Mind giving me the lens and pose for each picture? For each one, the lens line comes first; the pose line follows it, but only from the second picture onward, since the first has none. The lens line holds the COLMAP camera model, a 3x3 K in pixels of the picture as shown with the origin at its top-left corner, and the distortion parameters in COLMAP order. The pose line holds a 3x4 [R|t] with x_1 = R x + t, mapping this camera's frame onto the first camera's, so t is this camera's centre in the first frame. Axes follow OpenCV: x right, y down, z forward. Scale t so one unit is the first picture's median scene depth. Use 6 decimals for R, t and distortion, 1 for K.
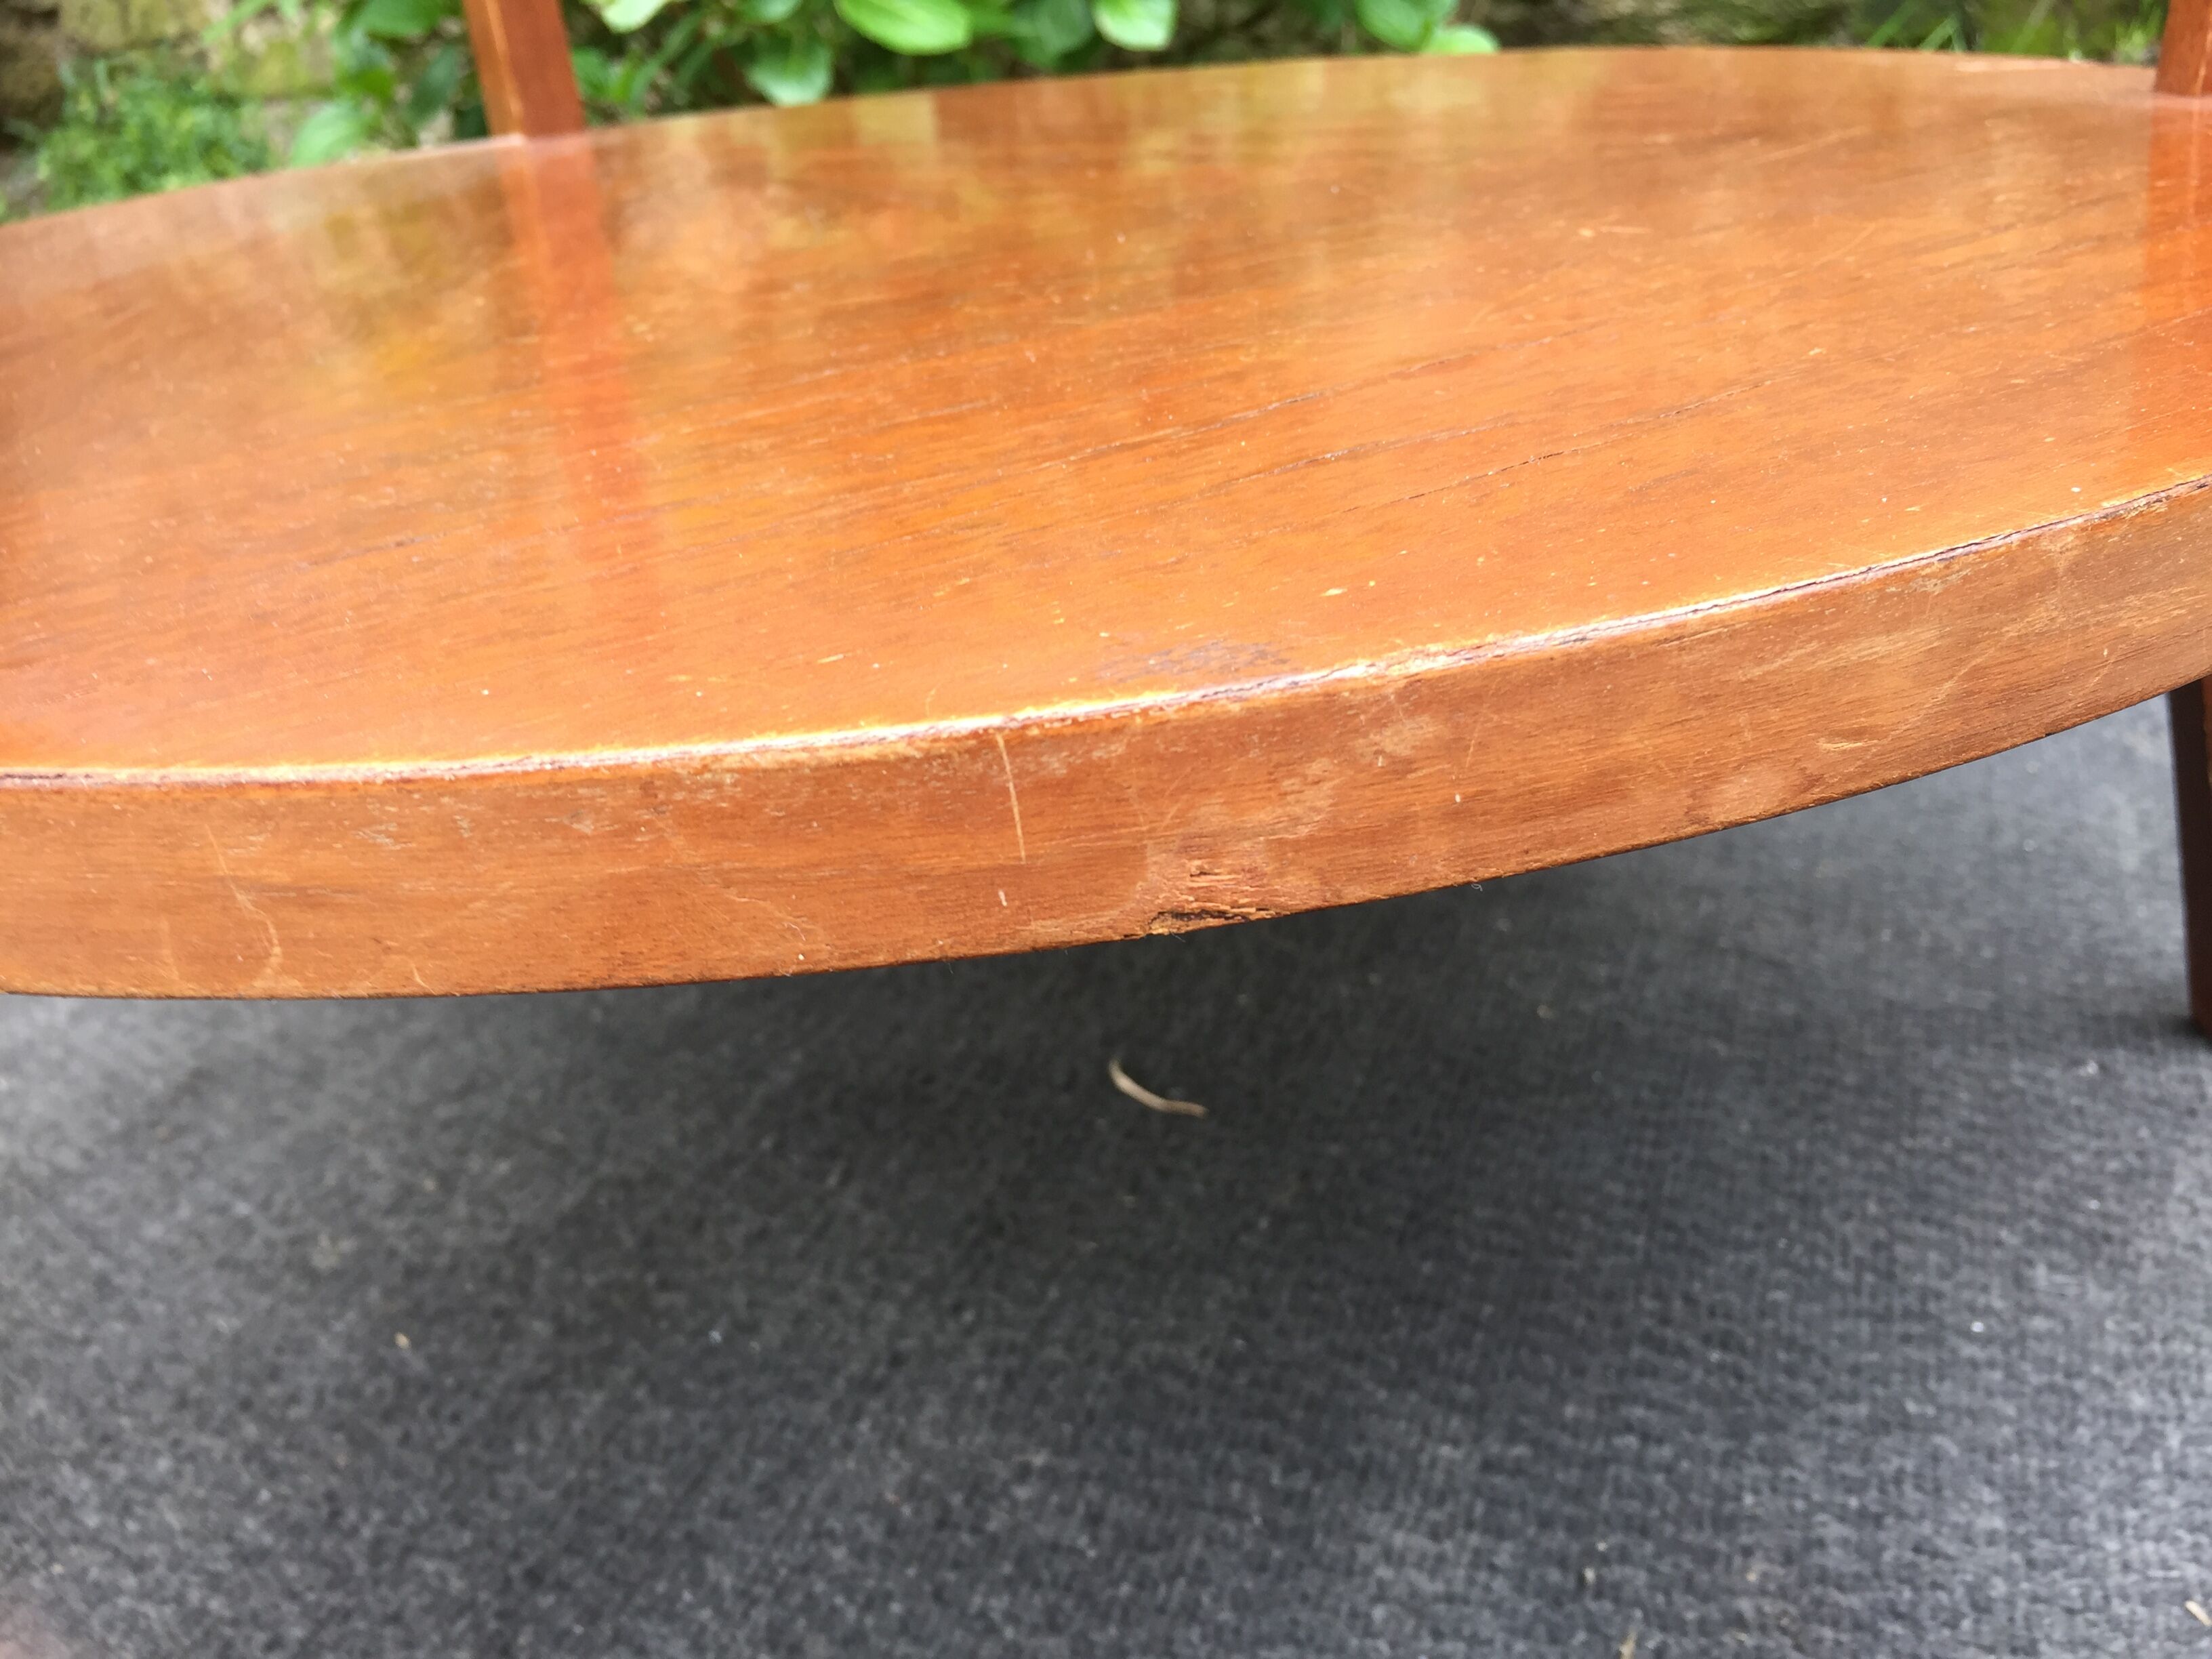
lens RADIAL K [[1918.8, 0, 1129.2], [0, 1918.8, 841.0], [0, 0, 1]] dist [0.047860, -0.079726]
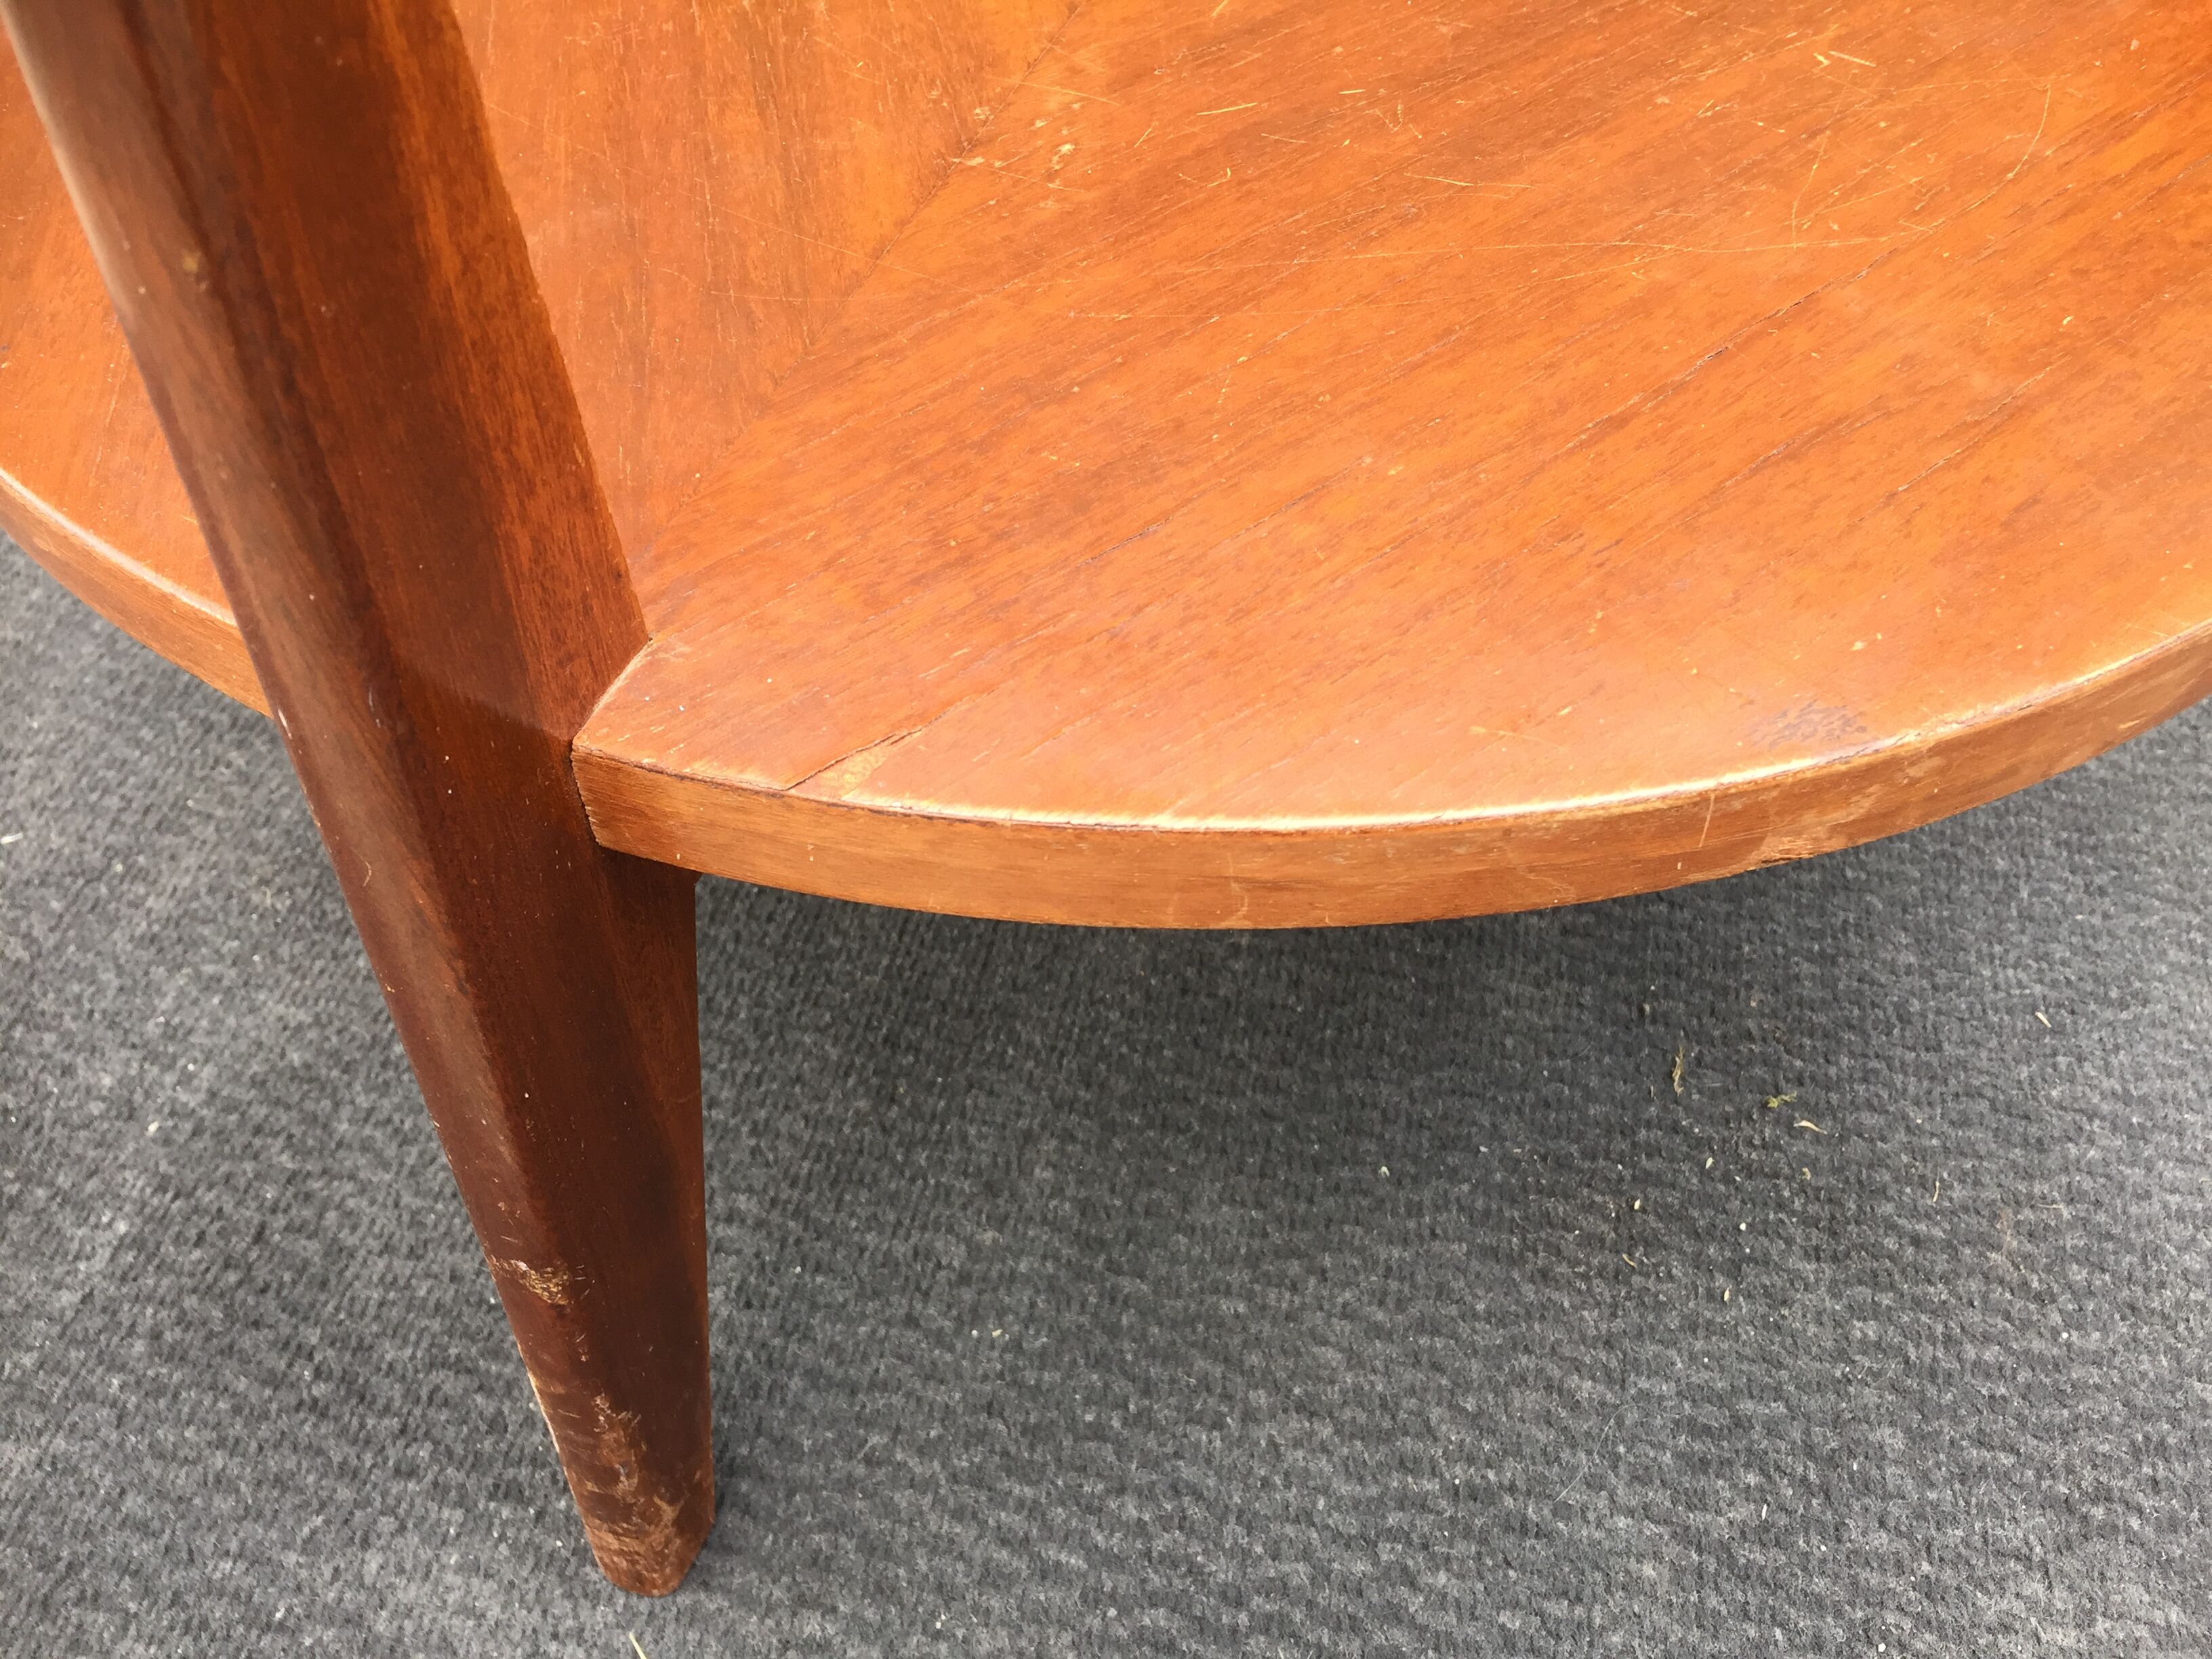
lens RADIAL K [[1888.4, 0, 1113.9], [0, 1888.4, 825.7], [0, 0, 1]] dist [0.080565, -0.121567]
pose [[0.987324, -0.047567, 0.151421, -0.364703], [-0.013918, 0.924412, 0.381142, -0.285301], [-0.158105, -0.378418, 0.912032, -0.193097]]
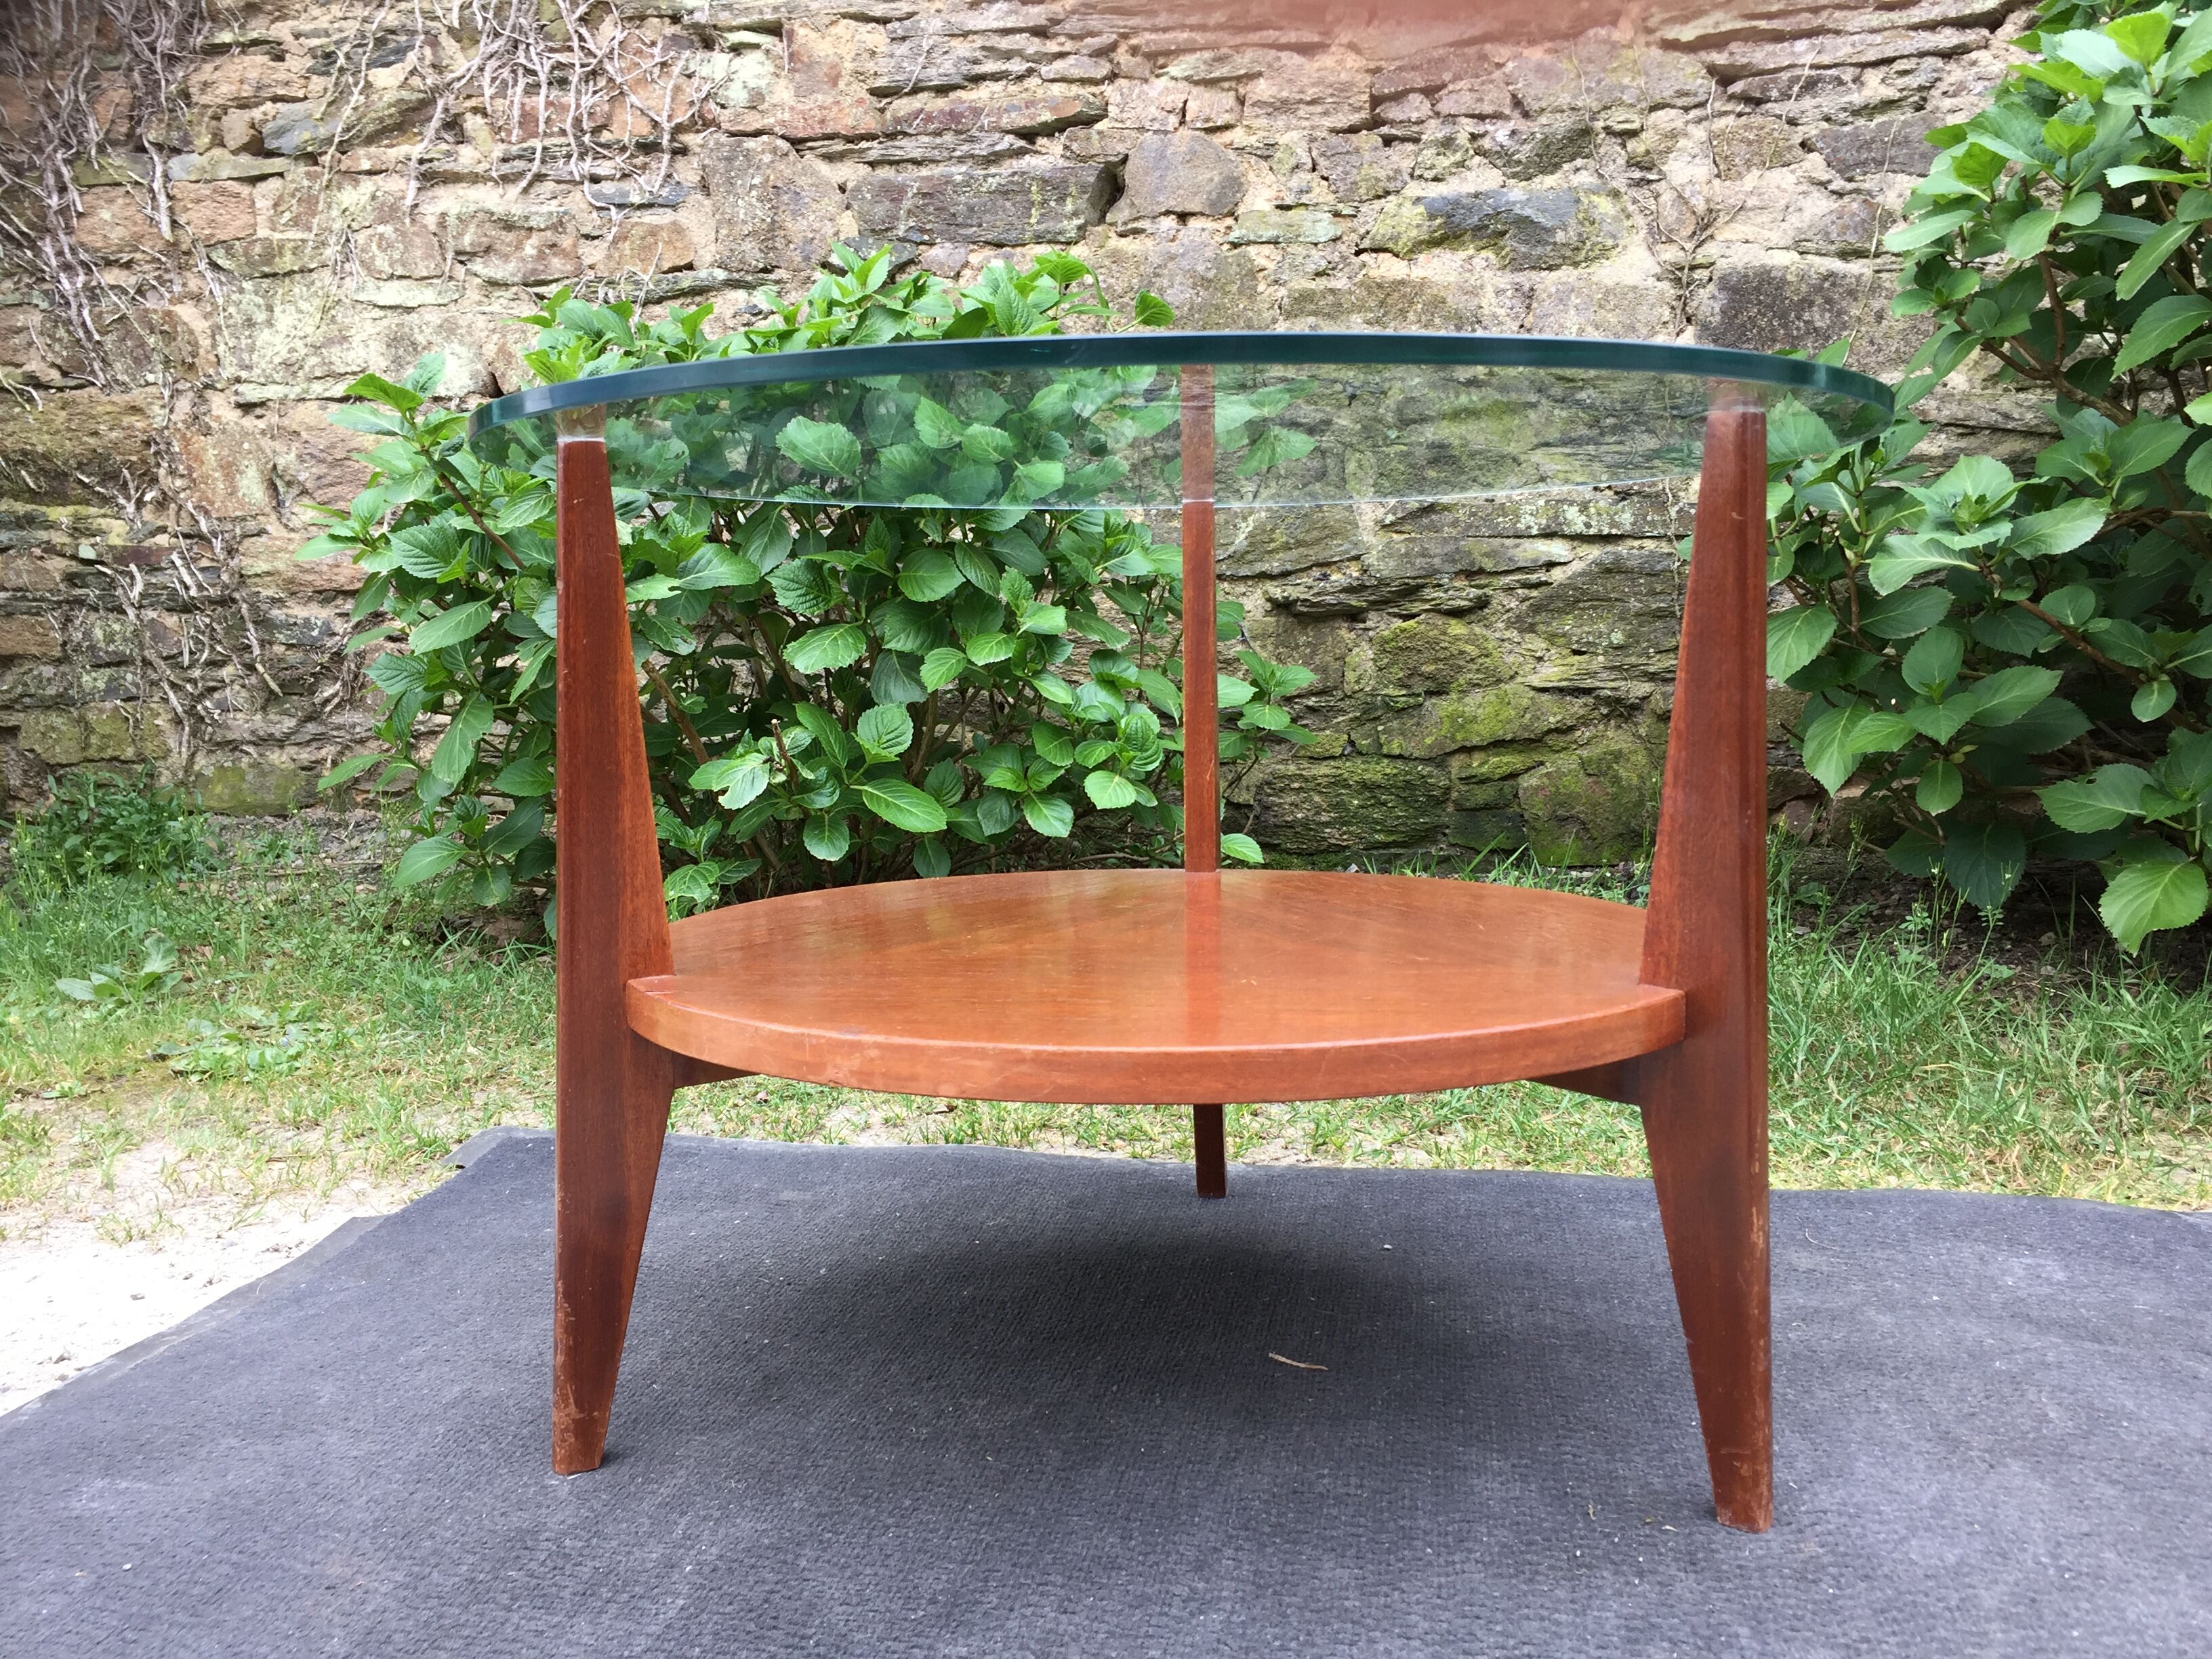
lens RADIAL K [[1888.4, 0, 1116.3], [0, 1888.4, 828.5], [0, 0, 1]] dist [0.080565, -0.121567]
pose [[0.978588, 0.053618, 0.198722, -0.844718], [0.021453, 0.933646, -0.357554, 0.443158], [-0.204707, 0.354161, 0.912505, -1.389801]]
